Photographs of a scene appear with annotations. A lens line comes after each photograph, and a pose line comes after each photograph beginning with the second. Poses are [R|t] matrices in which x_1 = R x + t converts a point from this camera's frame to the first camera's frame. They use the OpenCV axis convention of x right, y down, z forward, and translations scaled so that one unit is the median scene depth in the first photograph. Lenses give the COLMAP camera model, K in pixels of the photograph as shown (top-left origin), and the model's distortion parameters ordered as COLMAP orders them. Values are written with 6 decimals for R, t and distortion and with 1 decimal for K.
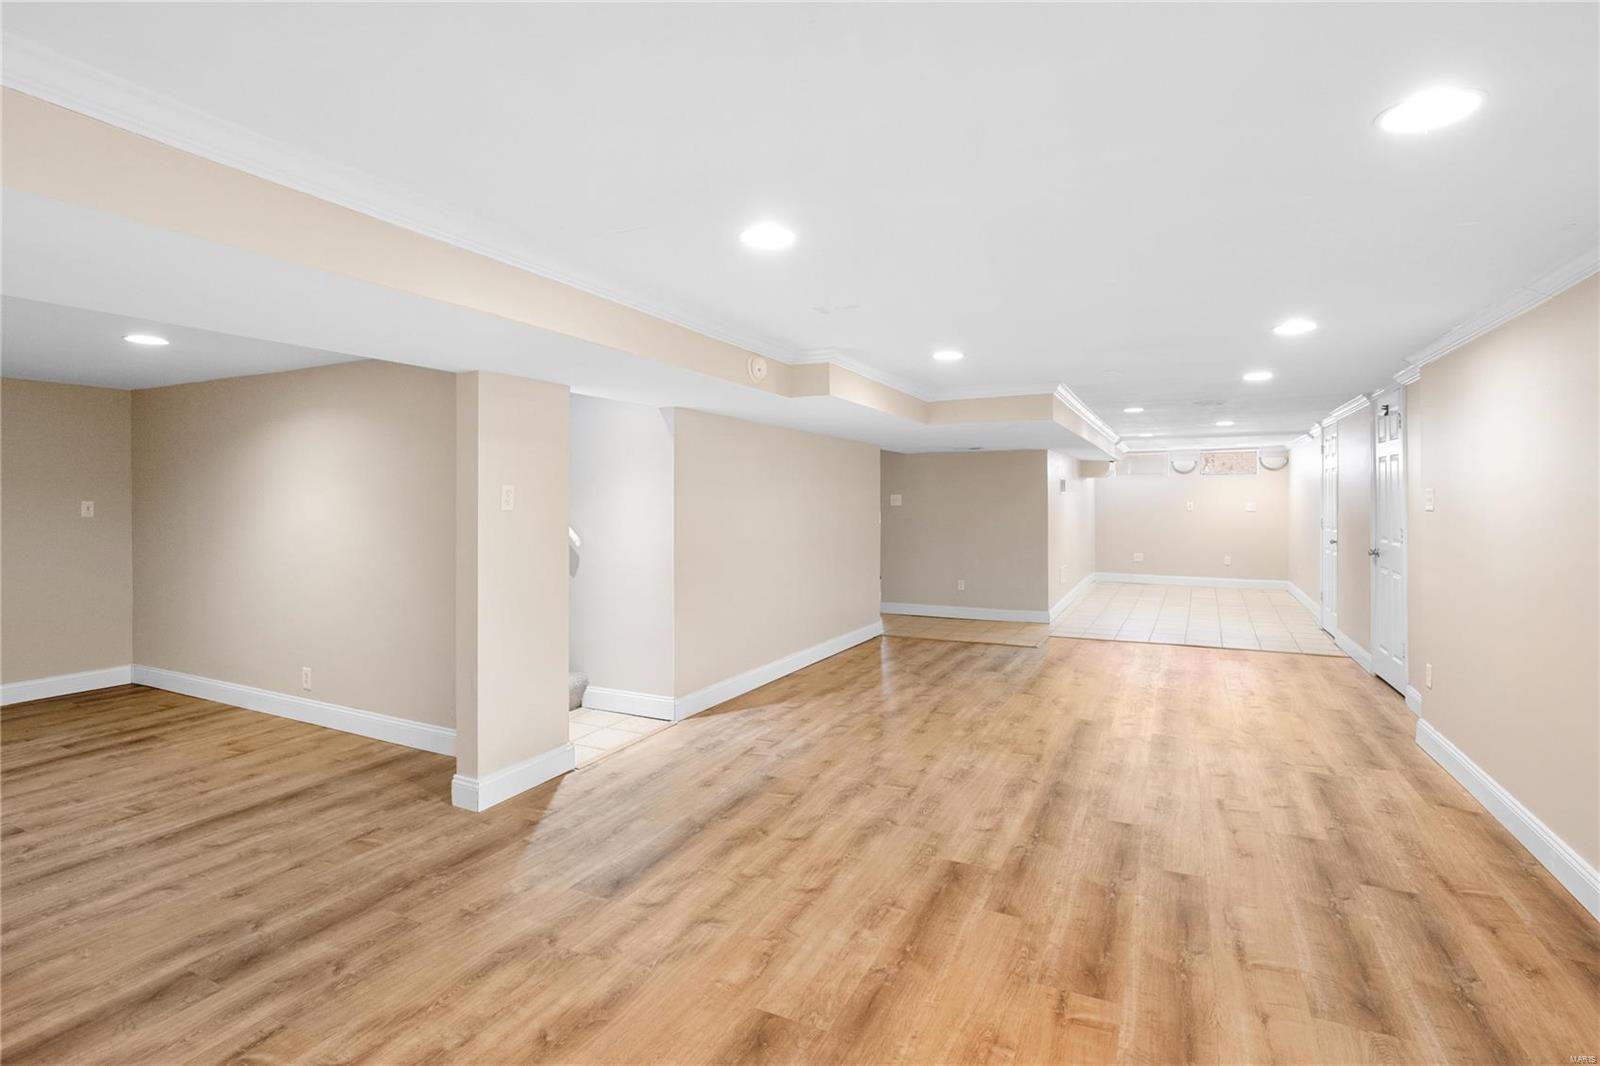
lens RADIAL K [[779.1, 0, 792.9], [0, 779.1, 494.8], [0, 0, 1]] dist [-0.021705, 0.000940]
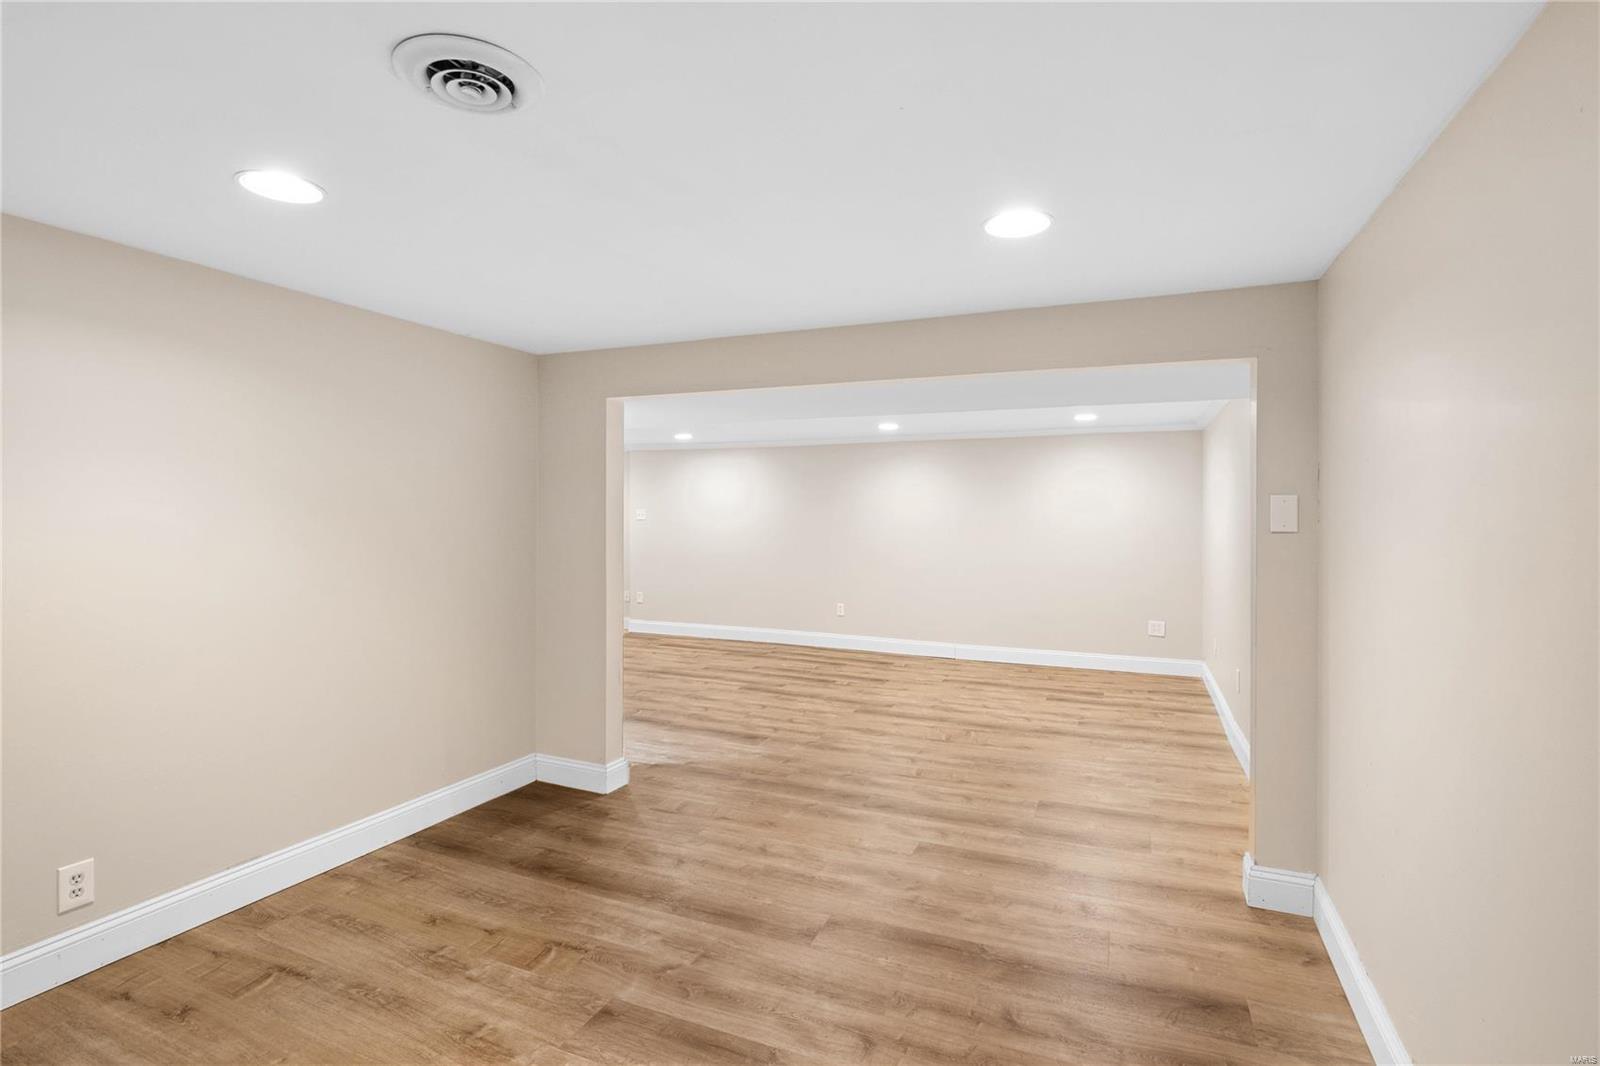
lens RADIAL K [[751.3, 0, 809.9], [0, 751.3, 505.5], [0, 0, 1]] dist [0.001427, -0.010785]
pose [[-0.067659, 0.016120, 0.997578, -1.183618], [-0.006874, 0.999838, -0.016623, 0.006398], [-0.997685, -0.007982, -0.067537, 0.608780]]
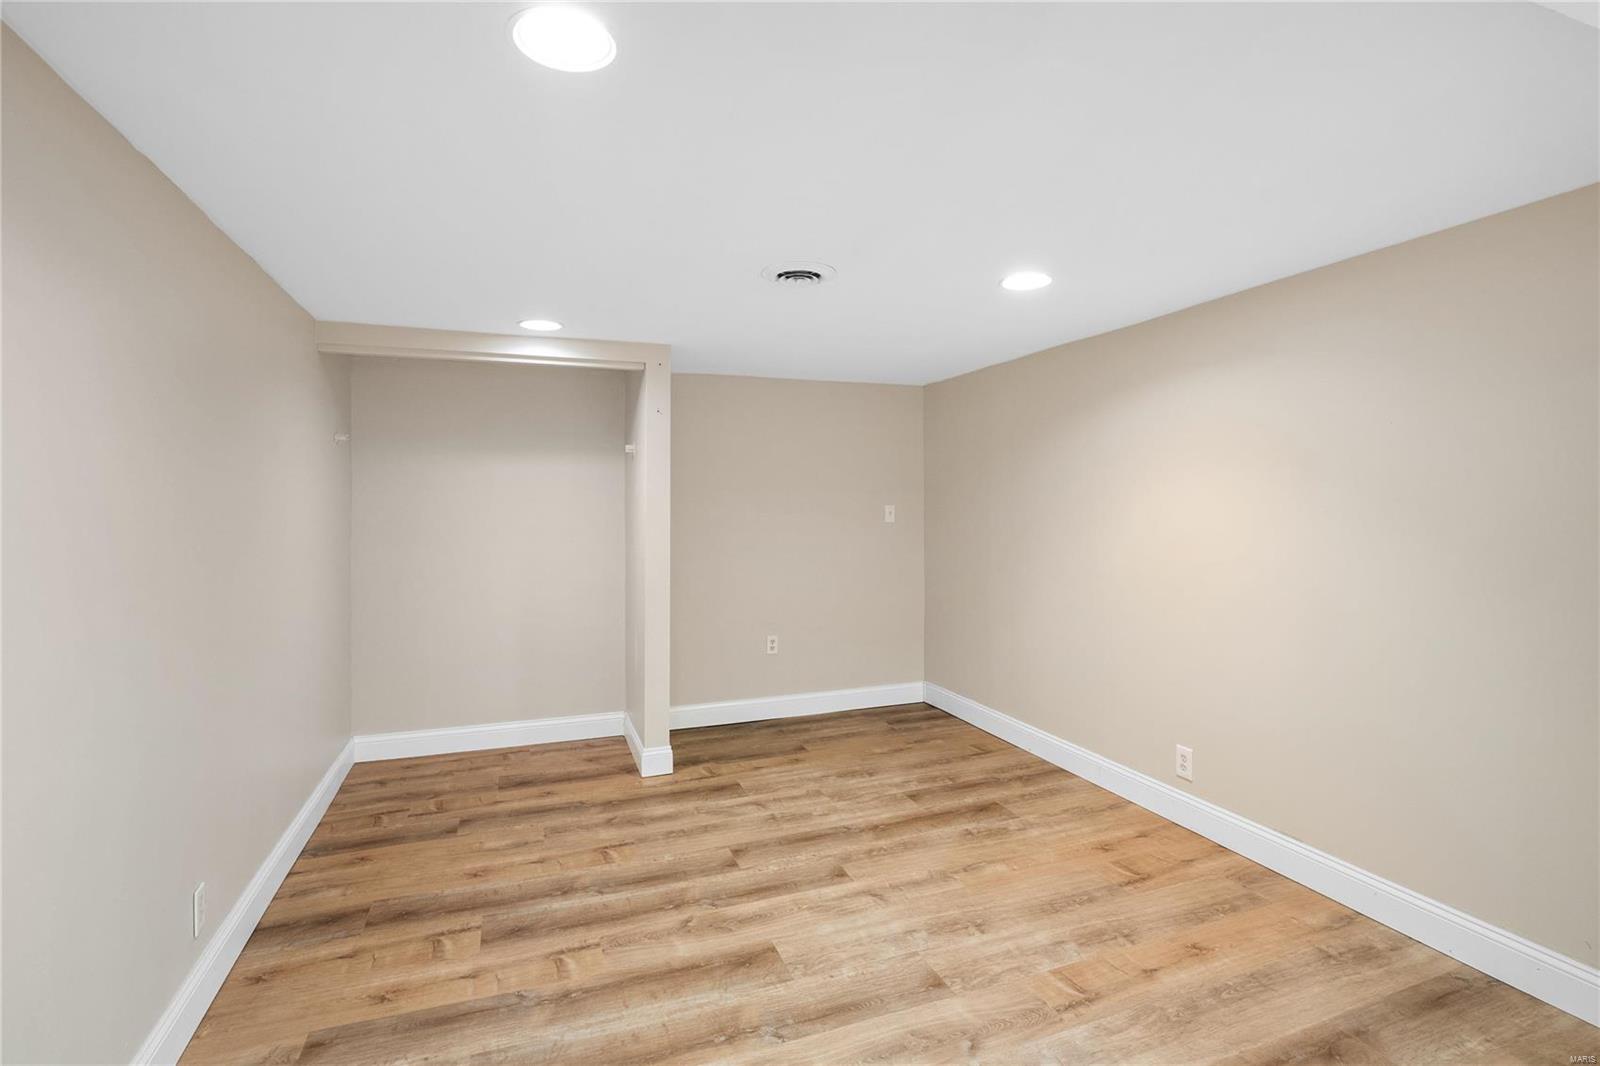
lens RADIAL K [[751.3, 0, 809.9], [0, 751.3, 505.5], [0, 0, 1]] dist [0.001427, -0.010785]
pose [[0.745125, 0.001668, -0.666923, -0.455212], [0.002259, 0.999985, 0.005025, 0.004146], [0.666921, -0.005251, 0.745110, 0.292854]]
